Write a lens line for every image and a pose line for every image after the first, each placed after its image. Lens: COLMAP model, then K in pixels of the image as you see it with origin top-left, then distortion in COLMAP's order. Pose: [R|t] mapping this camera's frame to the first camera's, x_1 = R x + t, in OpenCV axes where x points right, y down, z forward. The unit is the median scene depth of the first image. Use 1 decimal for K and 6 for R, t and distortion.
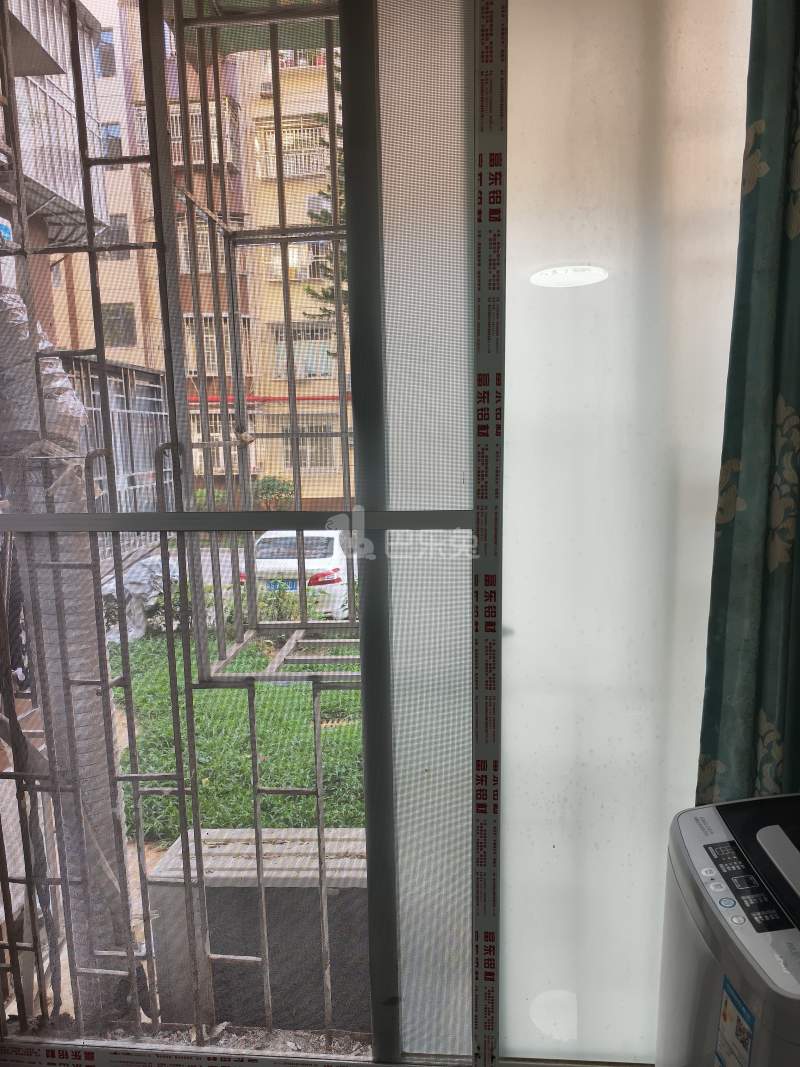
lens RADIAL K [[754.3, 0, 403.4], [0, 754.3, 537.2], [0, 0, 1]] dist [0.023345, -0.024975]
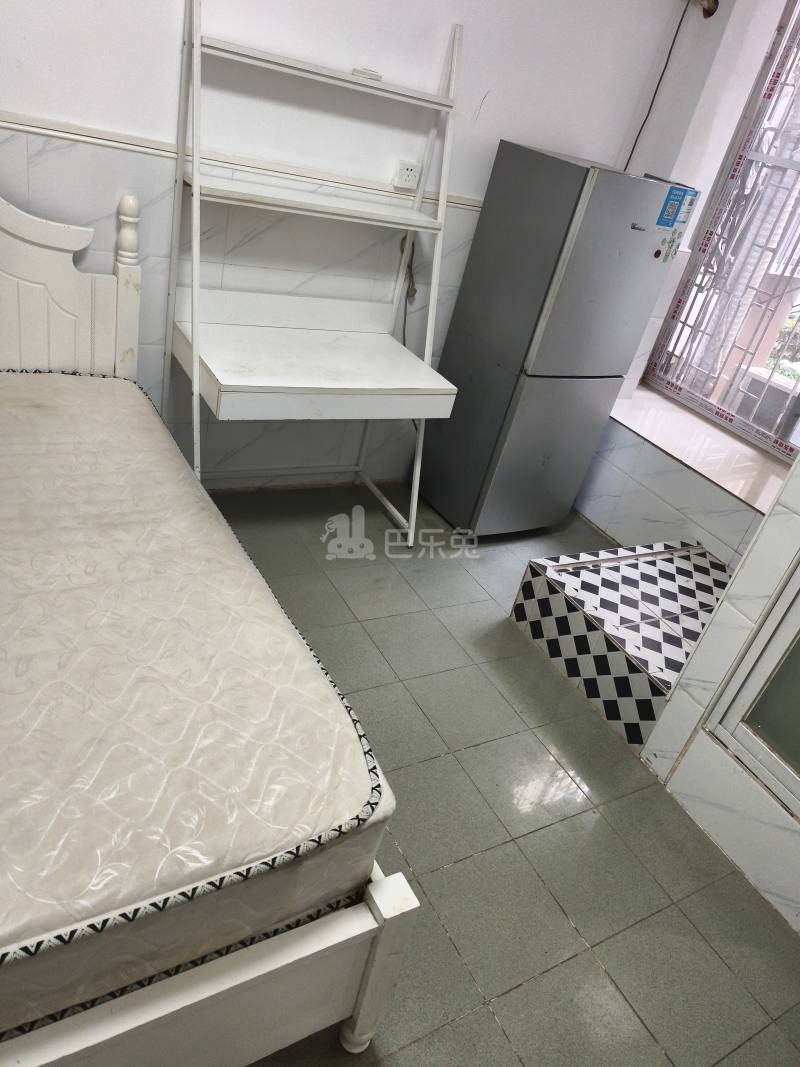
lens RADIAL K [[754.3, 0, 393.5], [0, 754.3, 521.9], [0, 0, 1]] dist [0.023345, -0.024975]
pose [[0.541758, 0.542129, -0.642336, 0.949804], [-0.349541, 0.840296, 0.414397, 0.345700], [0.764408, 0.000020, 0.644733, -1.391314]]
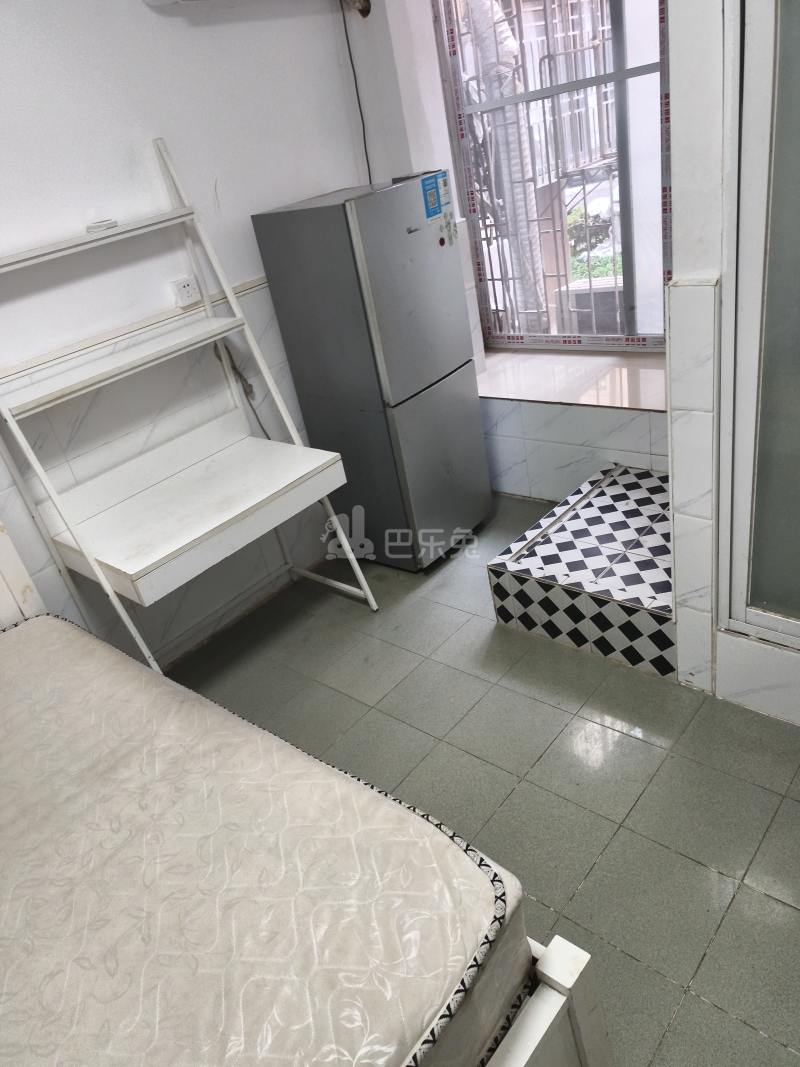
lens RADIAL K [[754.3, 0, 382.6], [0, 754.3, 542.4], [0, 0, 1]] dist [0.023345, -0.024975]
pose [[0.783516, 0.173862, -0.596553, 0.895494], [0.092630, 0.916649, 0.388812, 0.277583], [0.614429, -0.359899, 0.702104, -1.390118]]
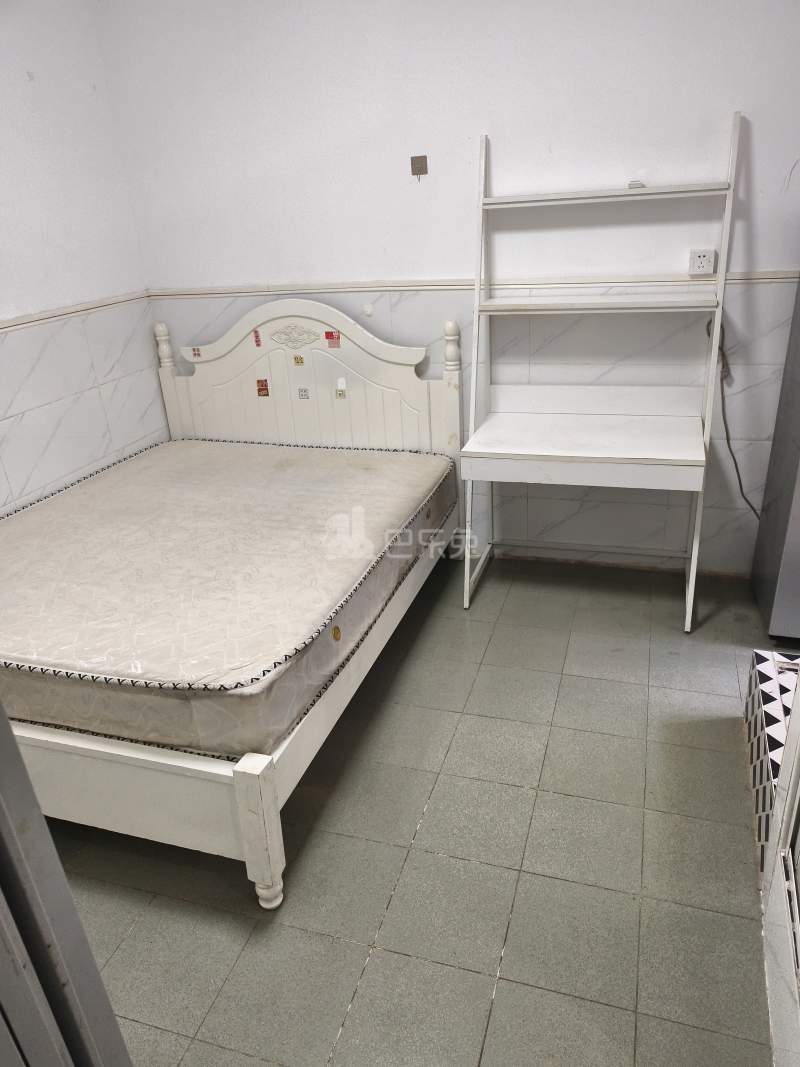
lens RADIAL K [[754.3, 0, 404.8], [0, 754.3, 547.2], [0, 0, 1]] dist [0.023345, -0.024975]
pose [[-0.227872, 0.445222, -0.865940, 1.445309], [-0.078979, 0.877955, 0.472183, 0.181973], [0.970483, 0.175988, -0.164898, -0.477509]]
